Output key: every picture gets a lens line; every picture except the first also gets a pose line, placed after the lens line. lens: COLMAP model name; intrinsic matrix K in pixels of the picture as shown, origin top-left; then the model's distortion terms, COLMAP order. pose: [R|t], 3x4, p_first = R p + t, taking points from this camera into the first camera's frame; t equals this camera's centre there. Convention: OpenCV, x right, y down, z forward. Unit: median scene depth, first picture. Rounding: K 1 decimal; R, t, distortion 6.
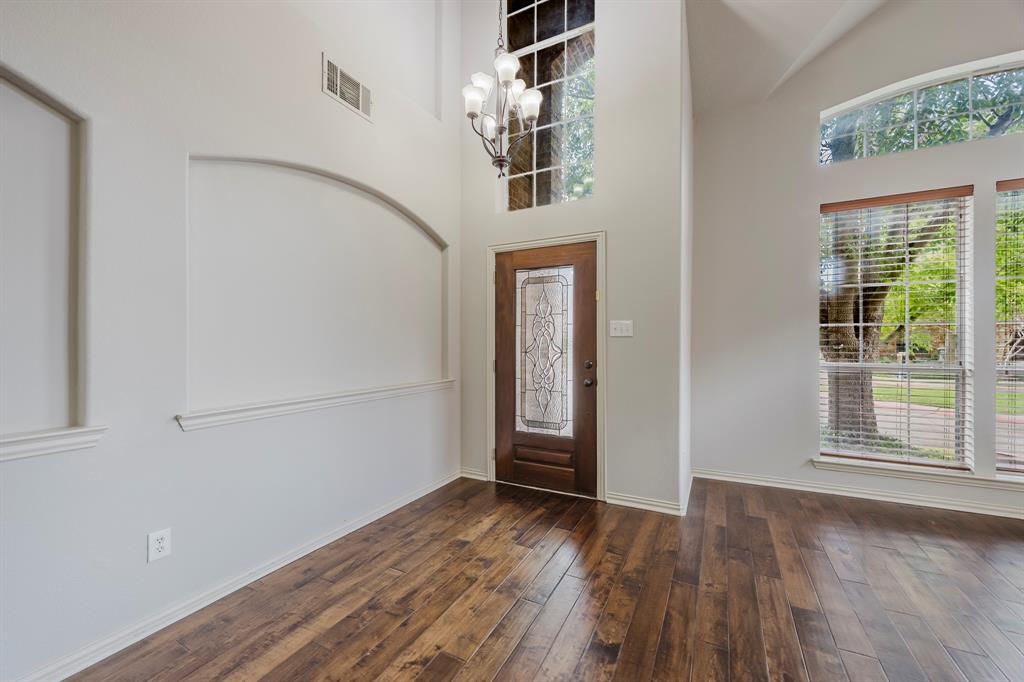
lens RADIAL K [[401.8, 0, 510.4], [0, 401.8, 341.3], [0, 0, 1]] dist [-0.003262, 0.000362]
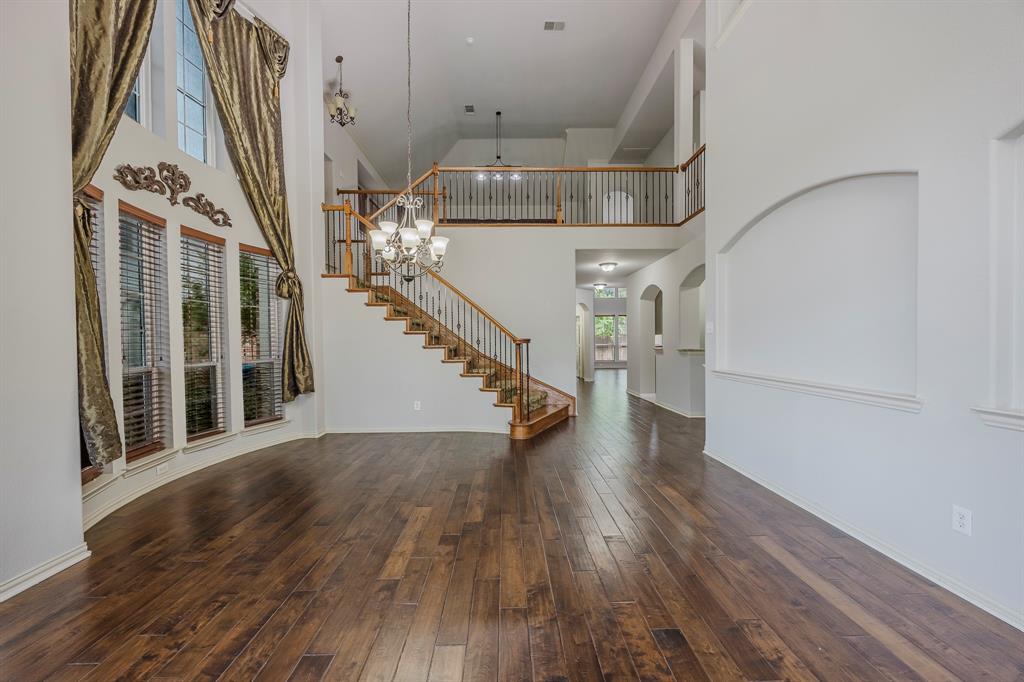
lens RADIAL K [[401.8, 0, 514.8], [0, 401.8, 344.1], [0, 0, 1]] dist [-0.003262, 0.000362]
pose [[-0.878122, 0.011787, -0.478292, 0.441045], [0.012205, 0.999923, 0.002235, 0.007017], [0.478282, -0.003875, -0.878198, 0.859235]]
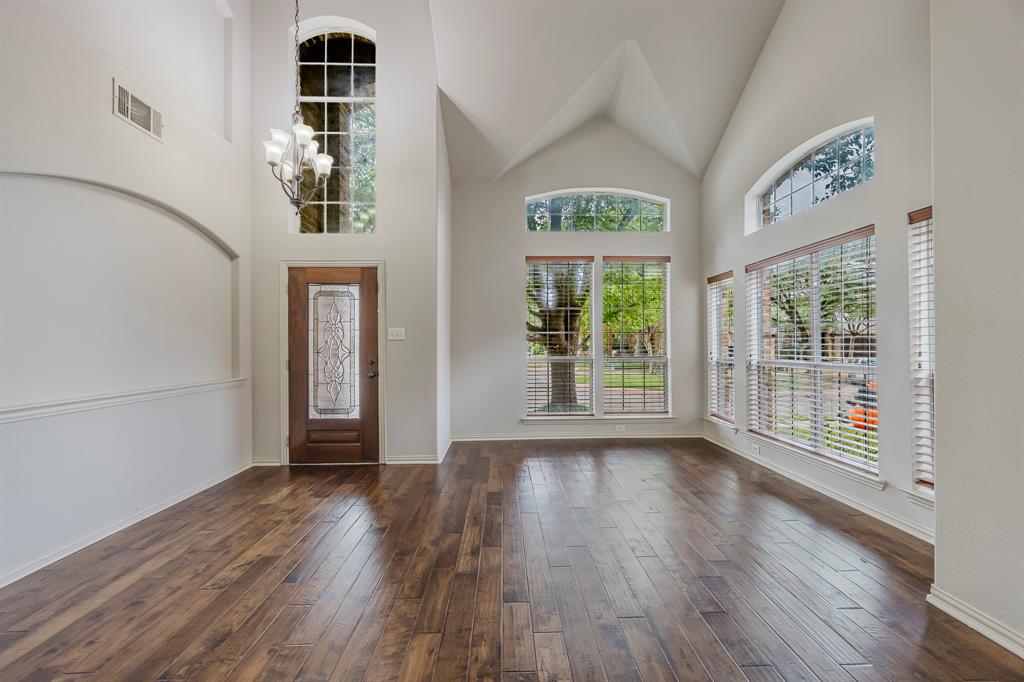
lens RADIAL K [[401.8, 0, 510.7], [0, 401.8, 349.2], [0, 0, 1]] dist [-0.003262, 0.000362]
pose [[0.875072, -0.007209, 0.483940, -0.046560], [0.000209, 0.999895, 0.014516, 0.000076], [-0.483993, -0.012601, 0.874981, -0.399504]]
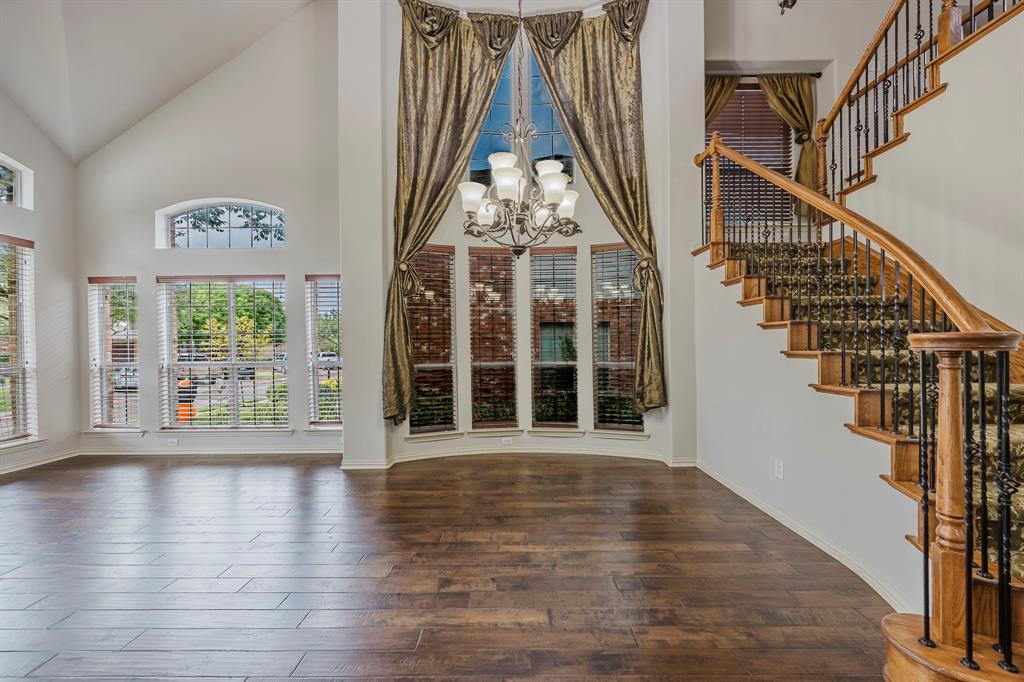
lens RADIAL K [[401.8, 0, 507.6], [0, 401.8, 345.2], [0, 0, 1]] dist [-0.003262, 0.000362]
pose [[-0.455718, 0.003158, 0.890119, -0.648500], [0.005038, 0.999987, -0.000969, -0.003607], [-0.890110, 0.004043, -0.455728, -0.027355]]
